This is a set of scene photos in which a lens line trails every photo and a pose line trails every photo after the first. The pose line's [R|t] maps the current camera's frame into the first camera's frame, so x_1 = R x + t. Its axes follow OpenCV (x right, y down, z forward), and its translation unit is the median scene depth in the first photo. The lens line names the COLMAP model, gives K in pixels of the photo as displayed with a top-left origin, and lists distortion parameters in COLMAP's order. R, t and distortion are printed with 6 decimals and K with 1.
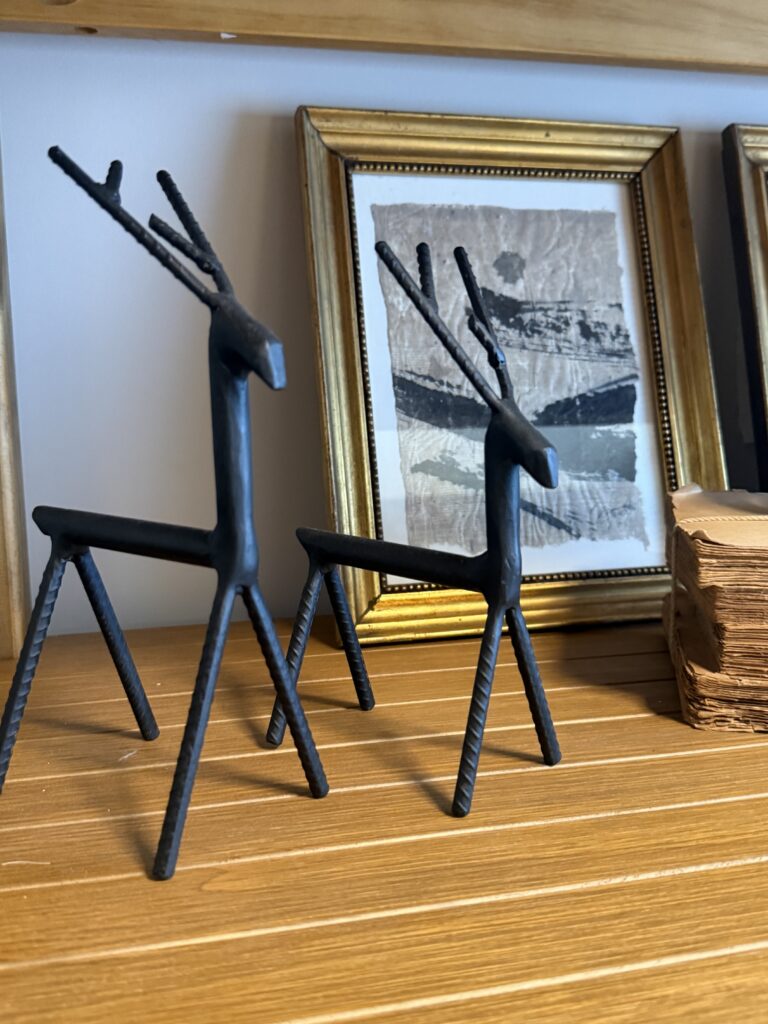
lens RADIAL K [[984.7, 0, 370.5], [0, 984.7, 520.0], [0, 0, 1]] dist [0.189928, -0.482953]
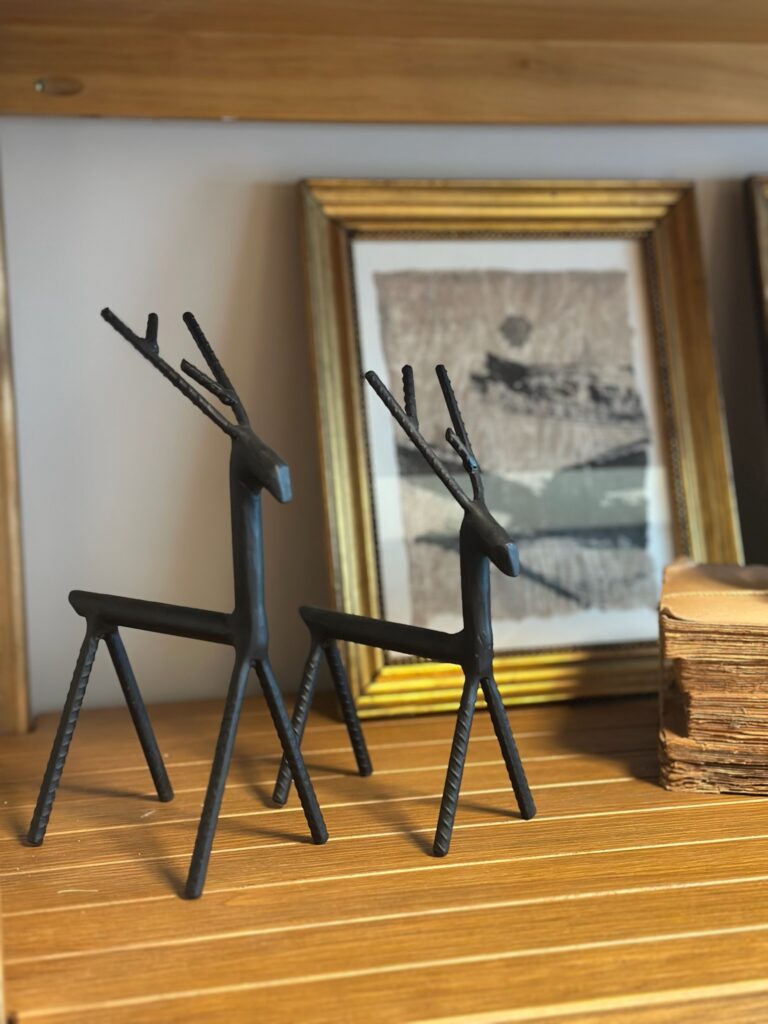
lens RADIAL K [[1426.3, 0, 386.5], [0, 1426.3, 512.9], [0, 0, 1]] dist [0.195816, -0.418780]
pose [[0.999935, -0.005362, -0.010088, 0.027000], [0.005007, 0.999377, -0.034942, -0.027924], [0.010269, 0.034889, 0.999338, -0.414168]]
